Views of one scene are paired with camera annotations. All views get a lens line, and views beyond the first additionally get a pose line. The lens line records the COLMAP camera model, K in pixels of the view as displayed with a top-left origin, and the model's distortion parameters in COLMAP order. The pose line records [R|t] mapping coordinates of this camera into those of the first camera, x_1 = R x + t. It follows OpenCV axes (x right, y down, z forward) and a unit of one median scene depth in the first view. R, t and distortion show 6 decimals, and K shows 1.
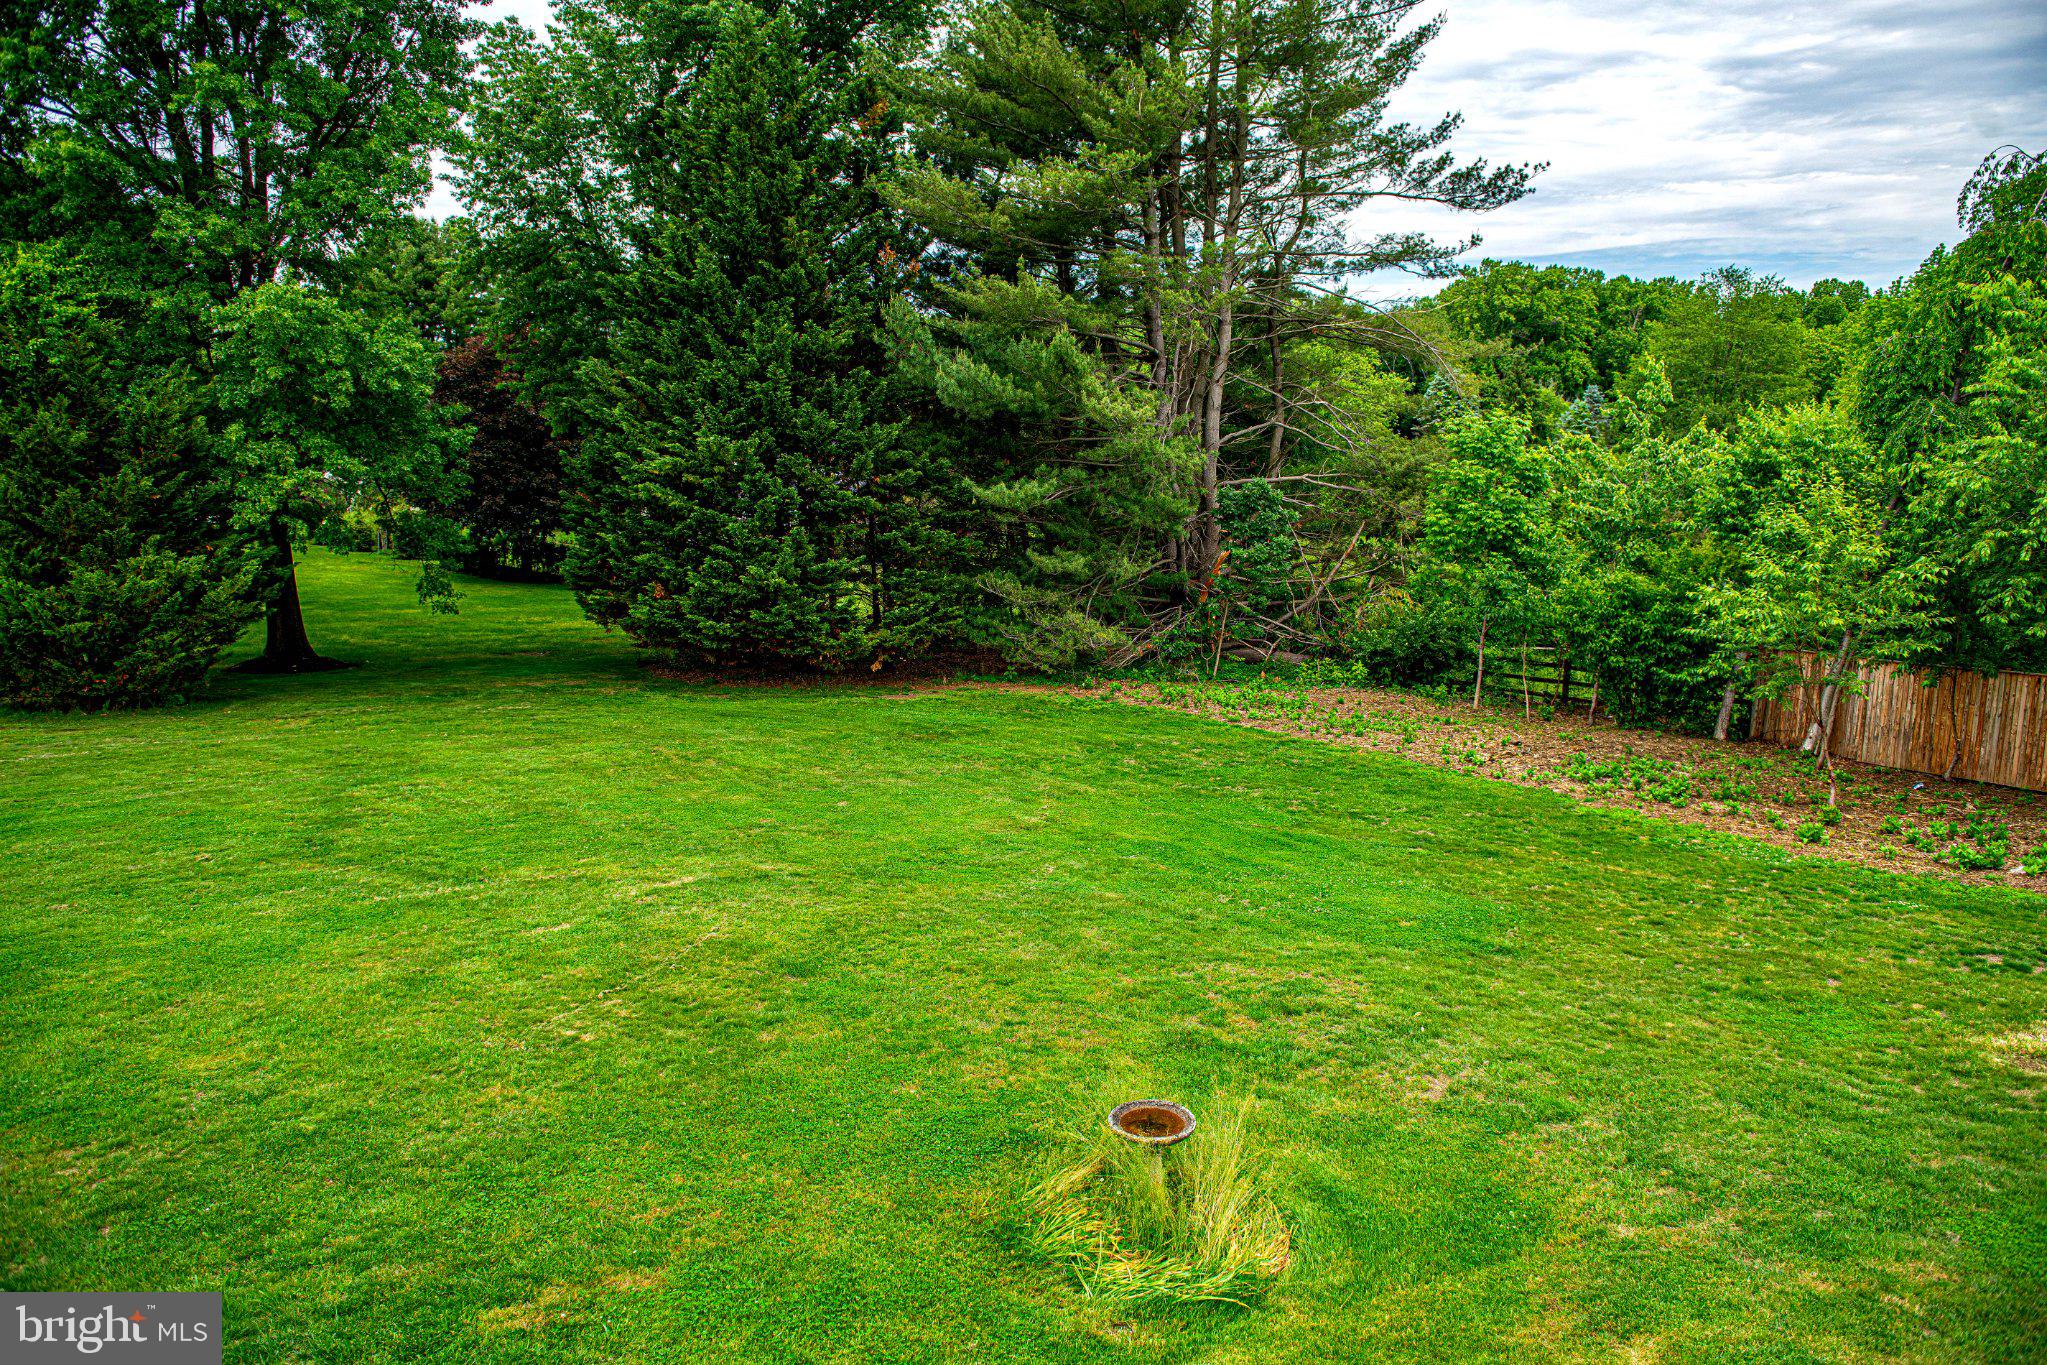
lens RADIAL K [[1388.7, 0, 1024.5], [0, 1388.7, 678.9], [0, 0, 1]] dist [-0.044846, -0.003768]
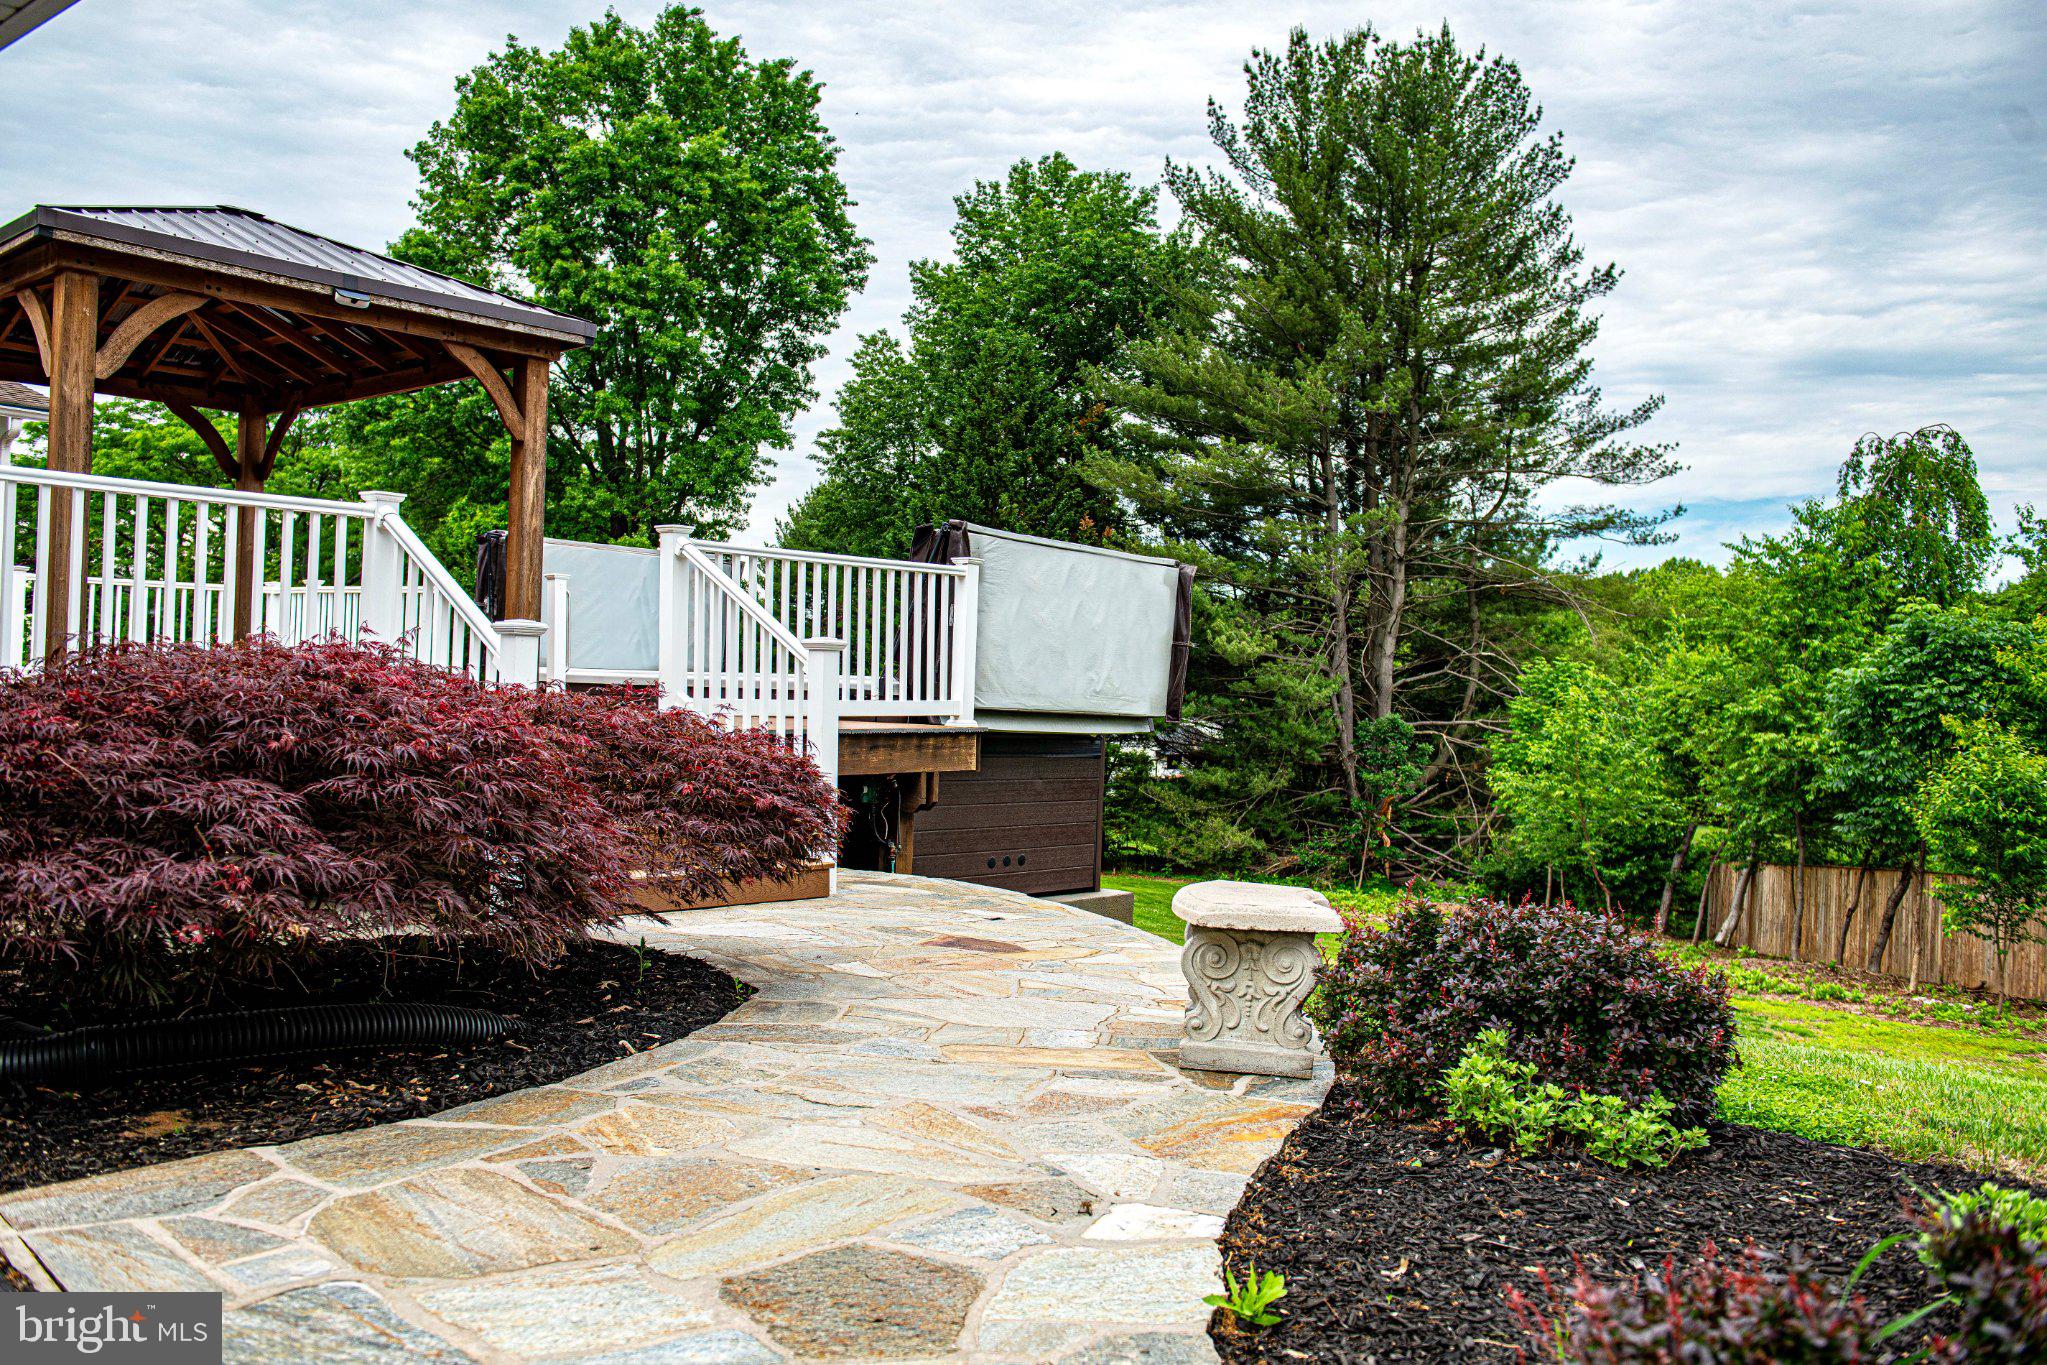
lens RADIAL K [[1626.4, 0, 1031.2], [0, 1626.4, 664.0], [0, 0, 1]] dist [-0.026247, 0.002112]
pose [[0.944396, 0.033329, -0.327116, 0.361843], [-0.100415, 0.976557, -0.190403, 0.110347], [0.313101, 0.212663, 0.925603, -0.373916]]
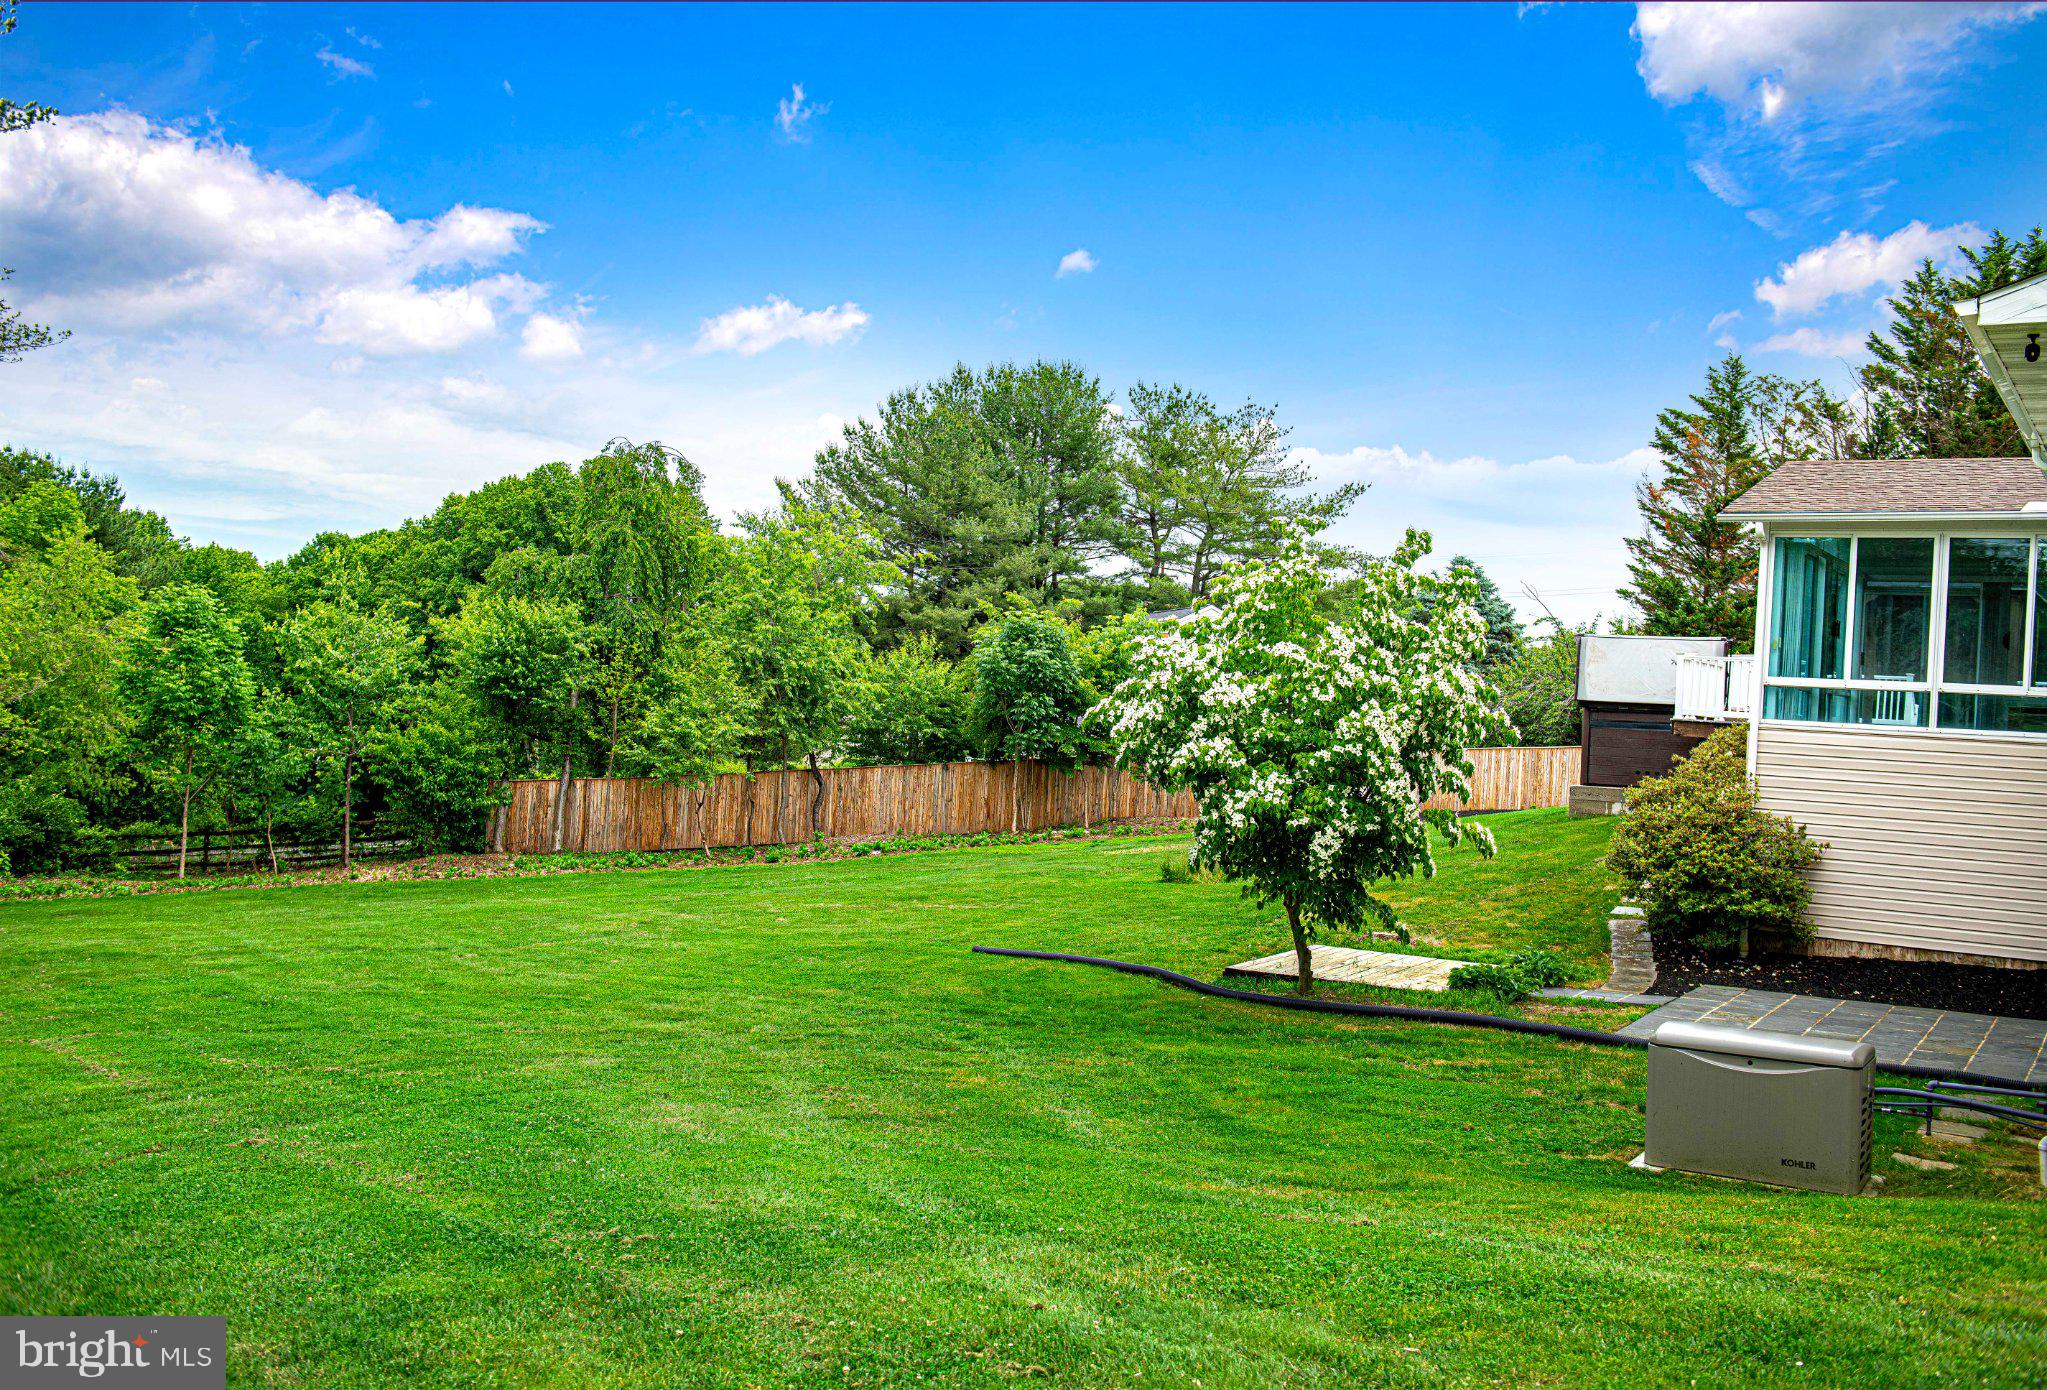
lens RADIAL K [[1936.1, 0, 1022.6], [0, 1936.1, 659.9], [0, 0, 1]] dist [0.000444, 0.000824]
pose [[0.179545, 0.029383, 0.983311, -0.962610], [0.136376, 0.989159, -0.054459, 0.025736], [-0.974251, 0.143878, 0.173592, 0.148477]]
